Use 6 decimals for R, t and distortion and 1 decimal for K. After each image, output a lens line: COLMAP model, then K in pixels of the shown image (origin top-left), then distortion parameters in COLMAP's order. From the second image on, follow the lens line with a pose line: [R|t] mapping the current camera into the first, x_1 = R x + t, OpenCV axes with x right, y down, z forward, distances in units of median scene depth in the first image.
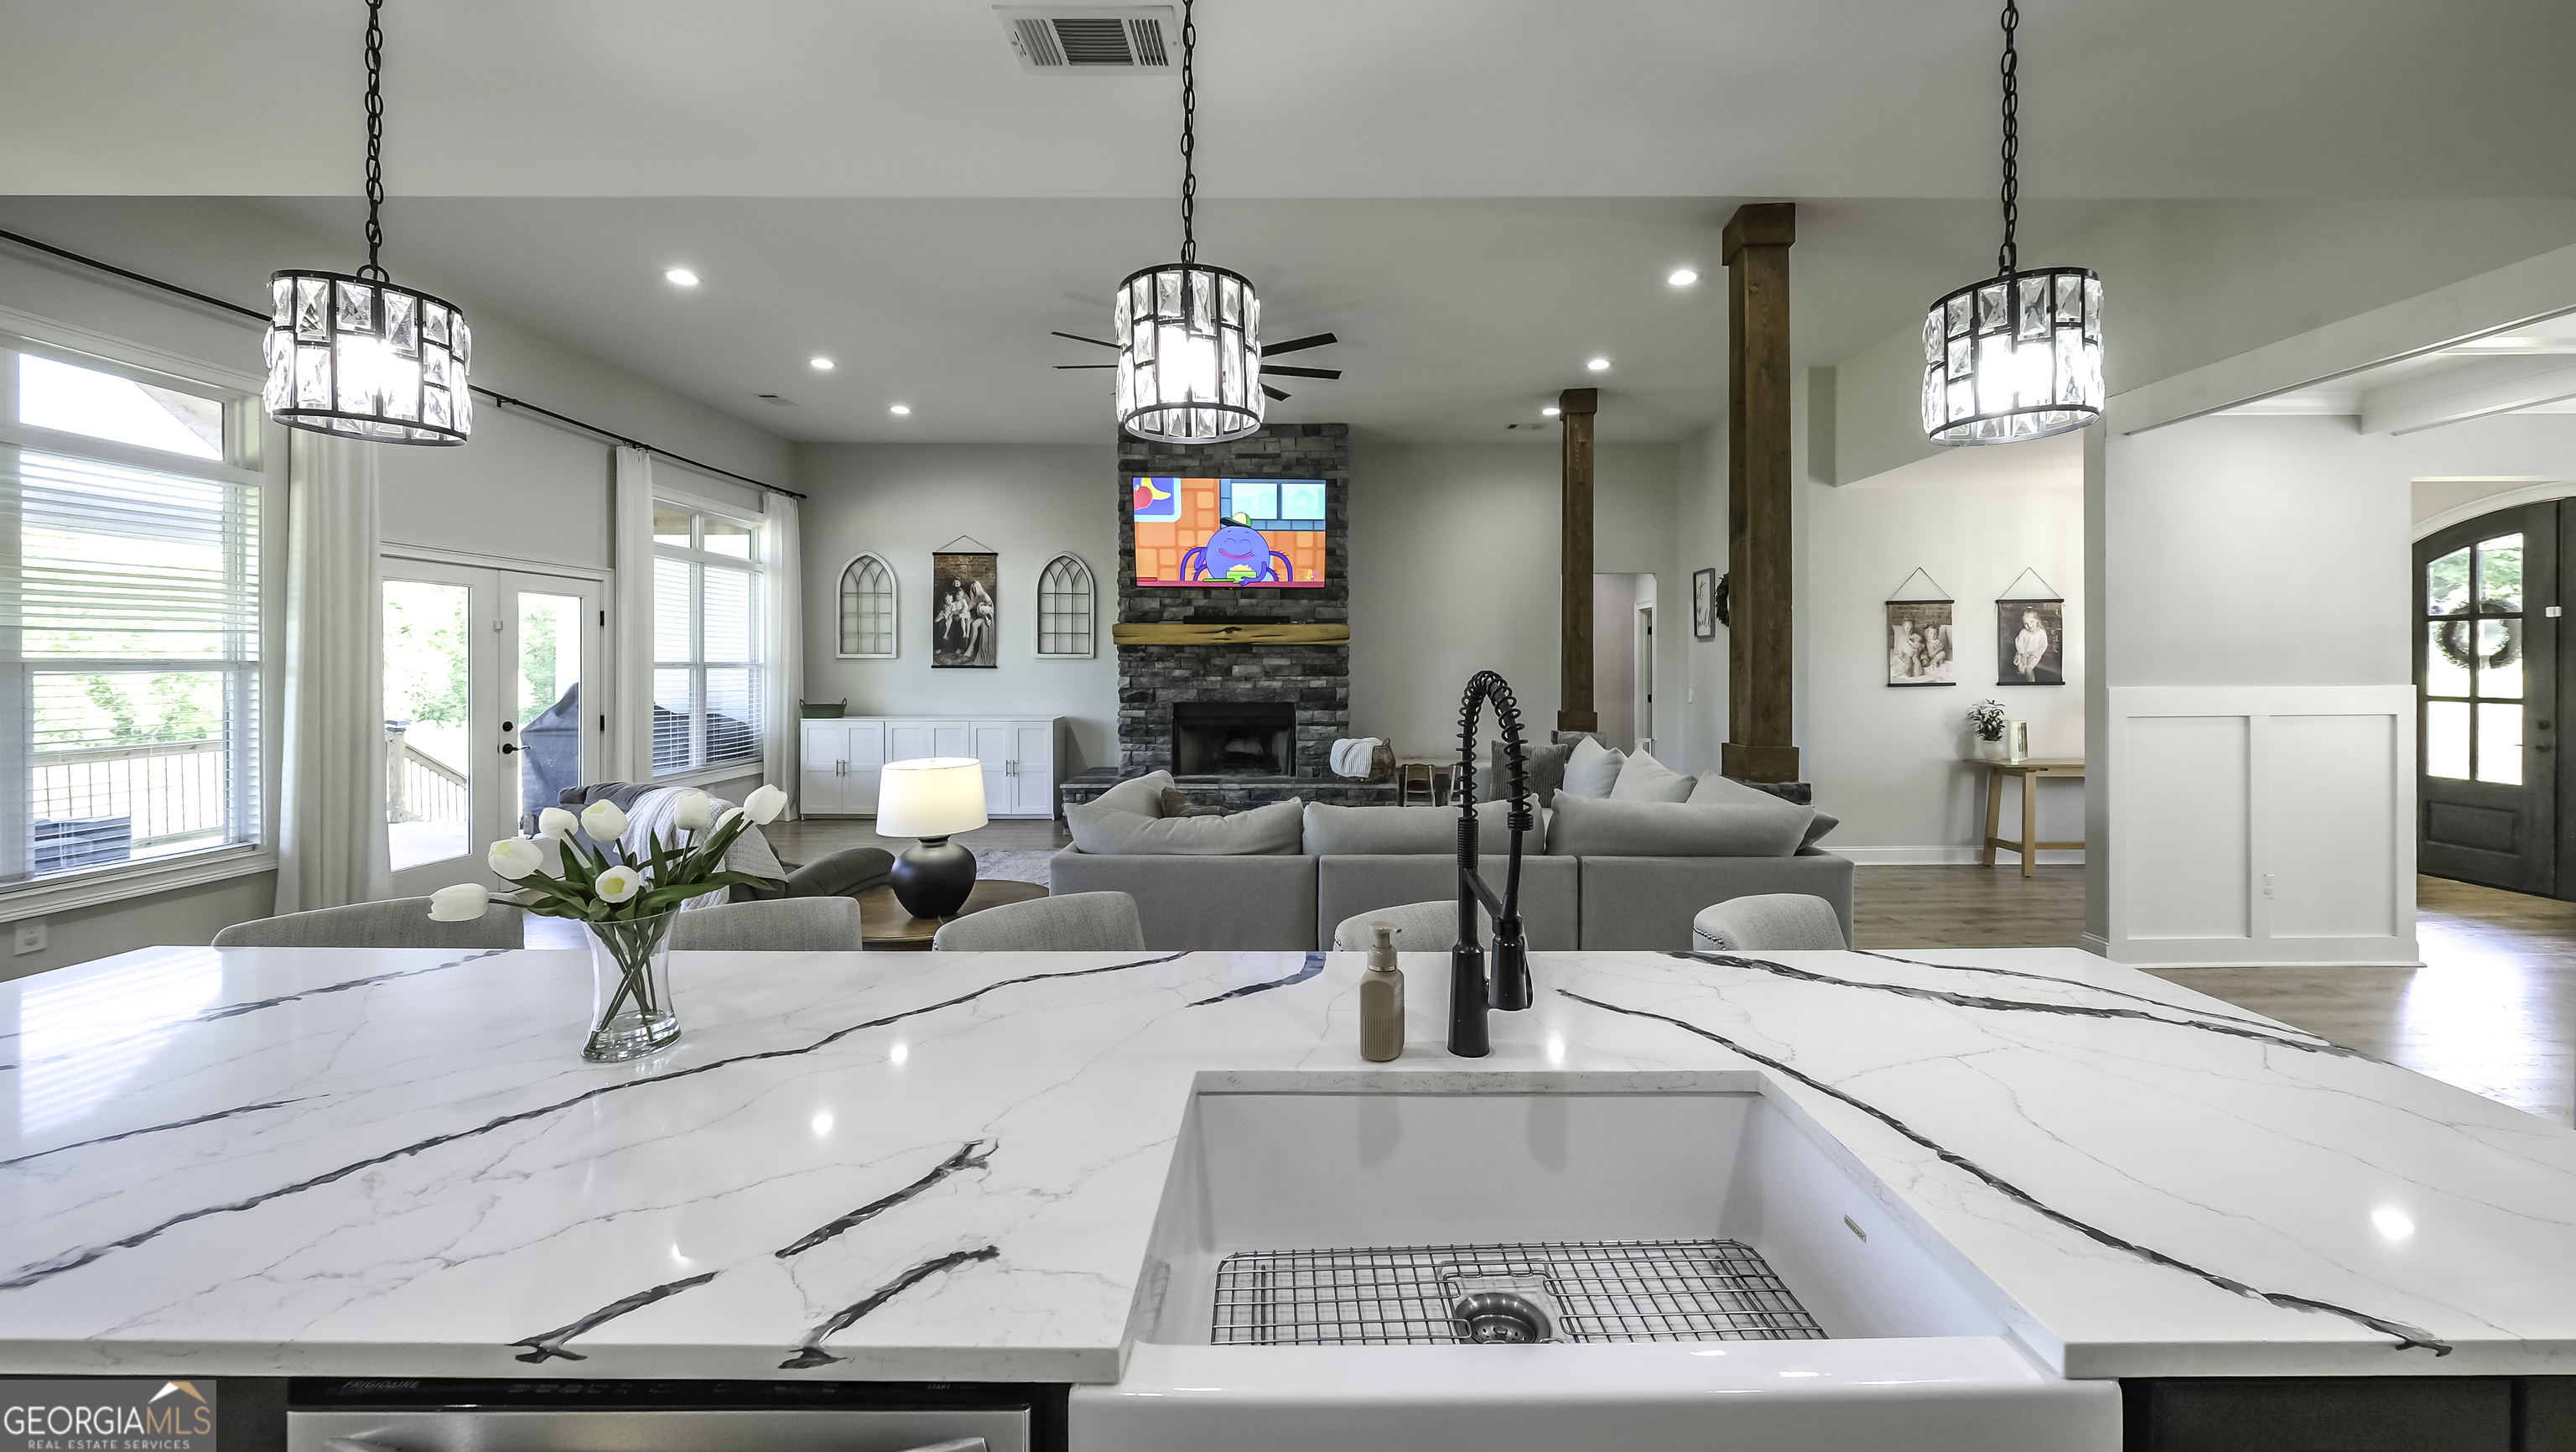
lens RADIAL K [[904.5, 0, 1300.8], [0, 904.5, 674.3], [0, 0, 1]] dist [-0.003695, 0.000284]
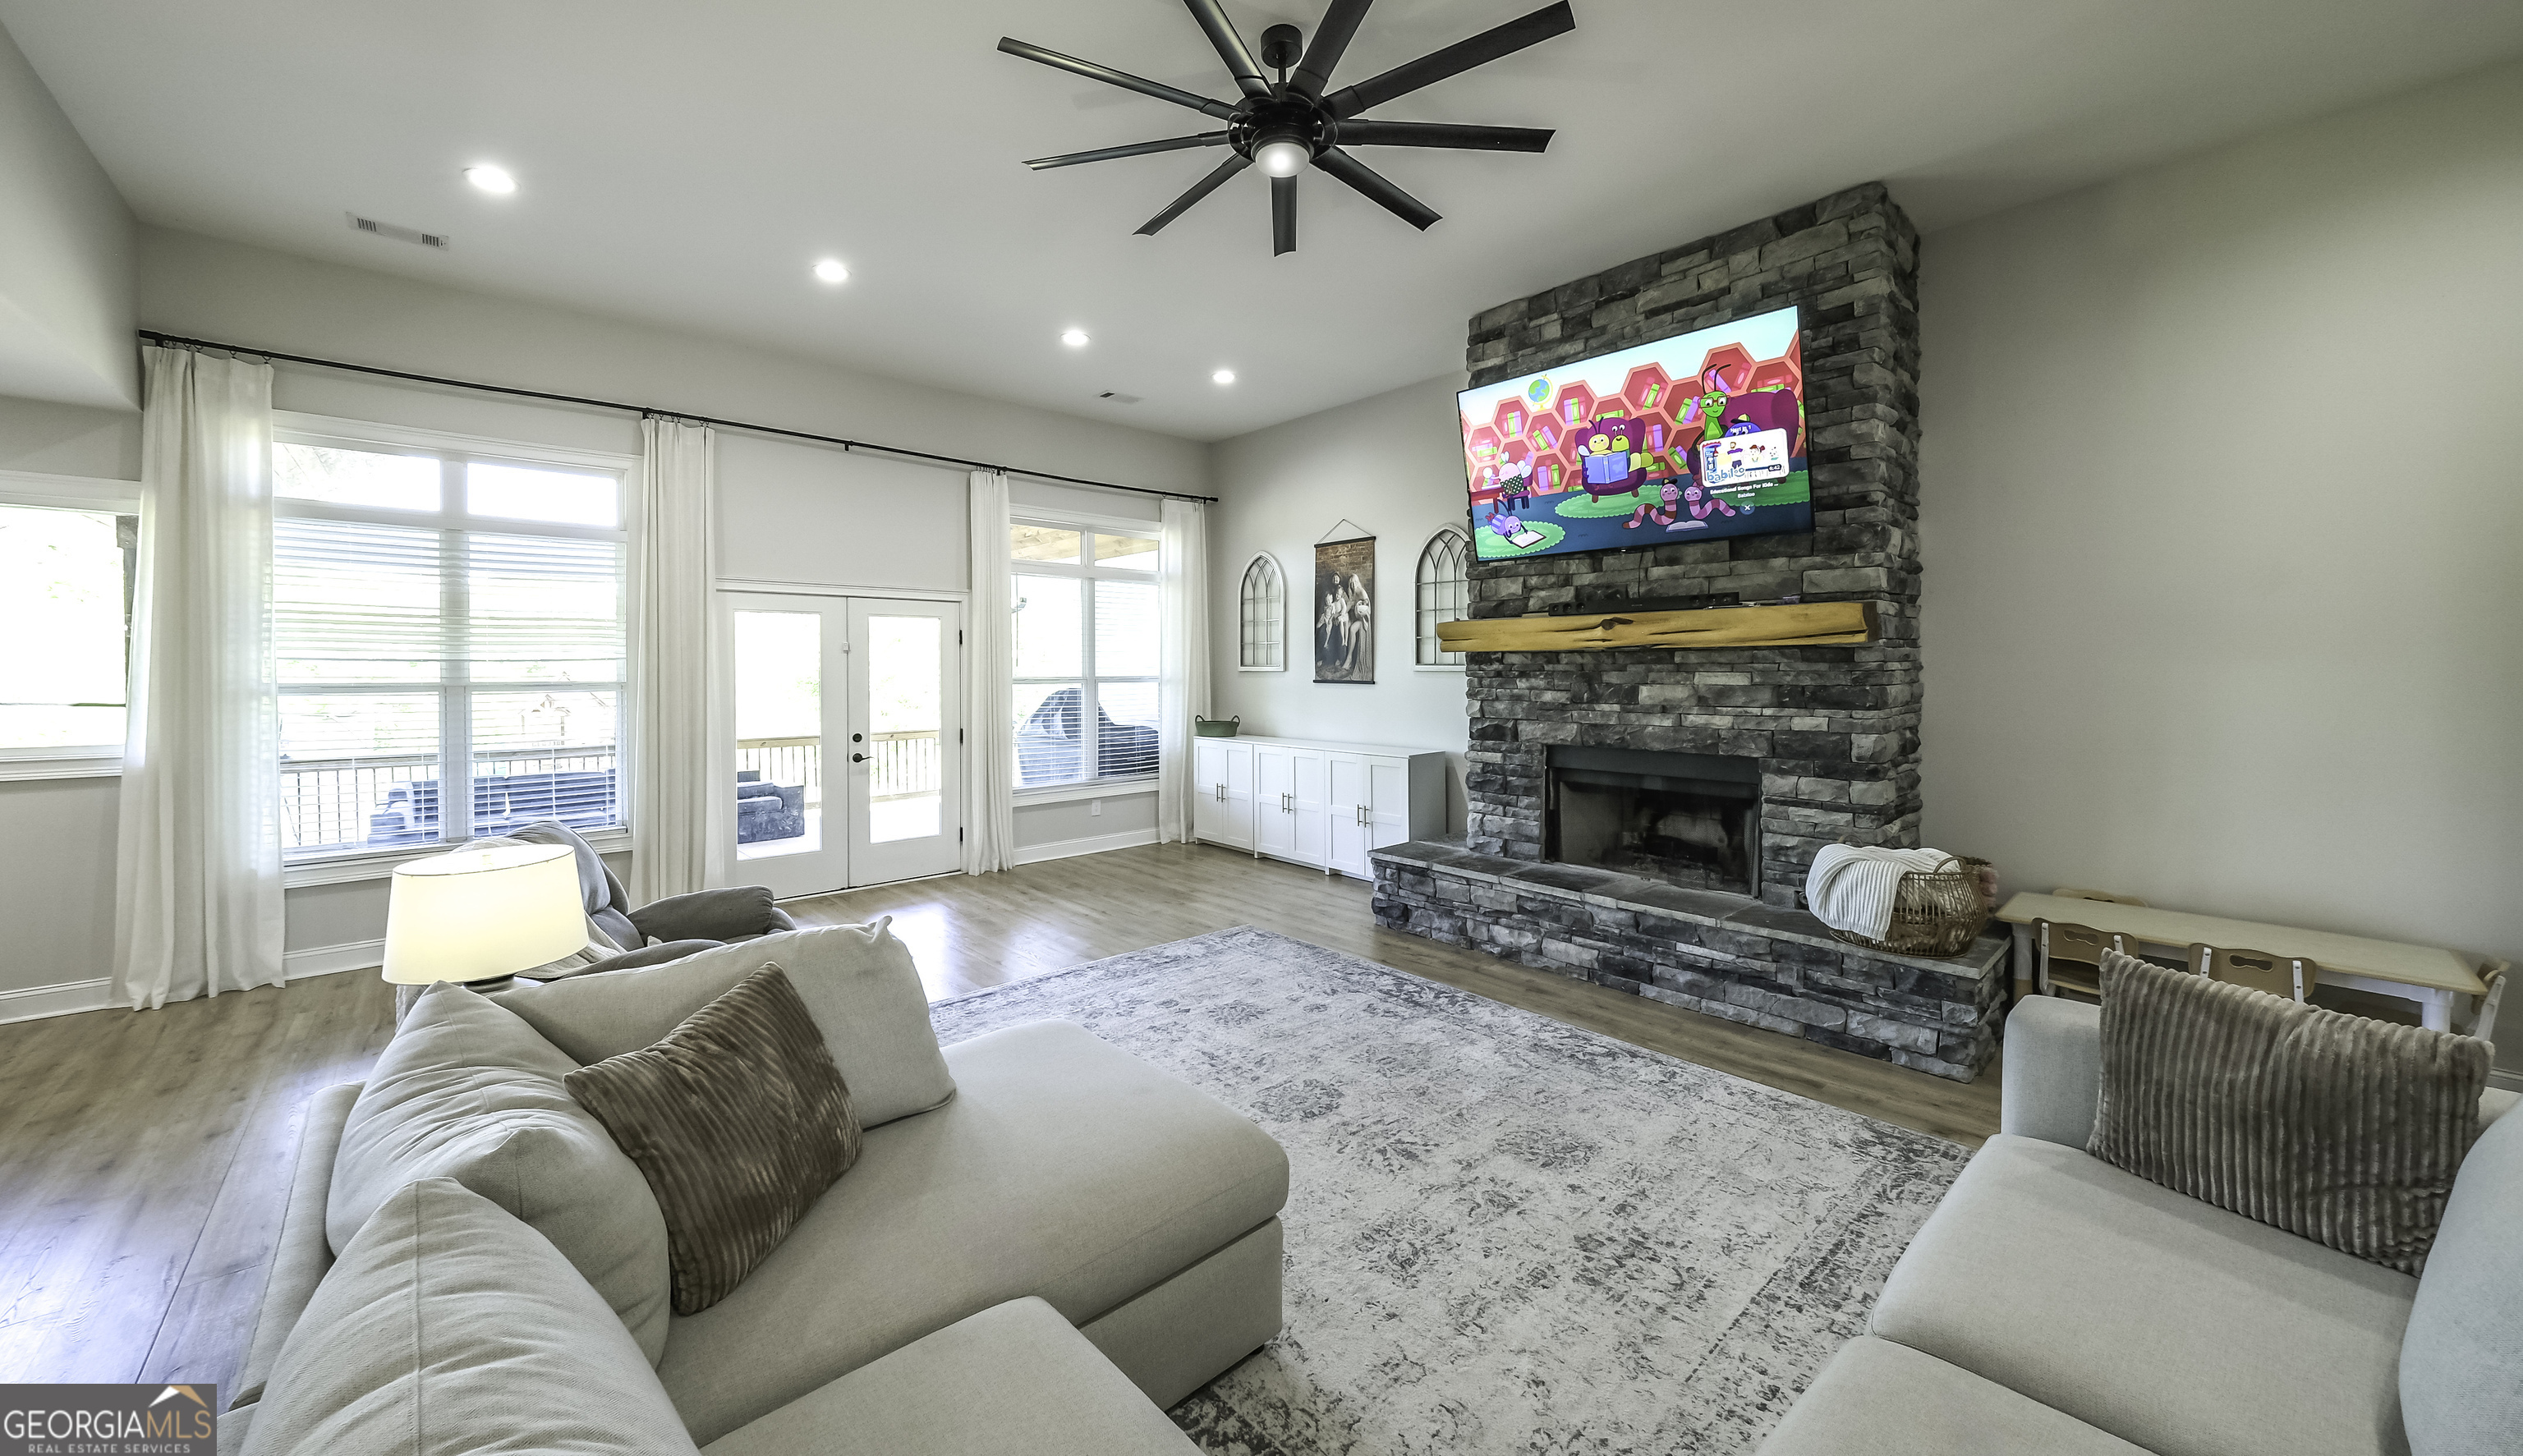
lens RADIAL K [[885.7, 0, 1261.6], [0, 885.7, 681.8], [0, 0, 1]] dist [-0.003695, 0.000284]
pose [[0.660893, 0.008296, -0.750435, 0.186225], [-0.005116, 0.999965, 0.006549, -0.014345], [0.750463, -0.000489, 0.660912, 0.450929]]
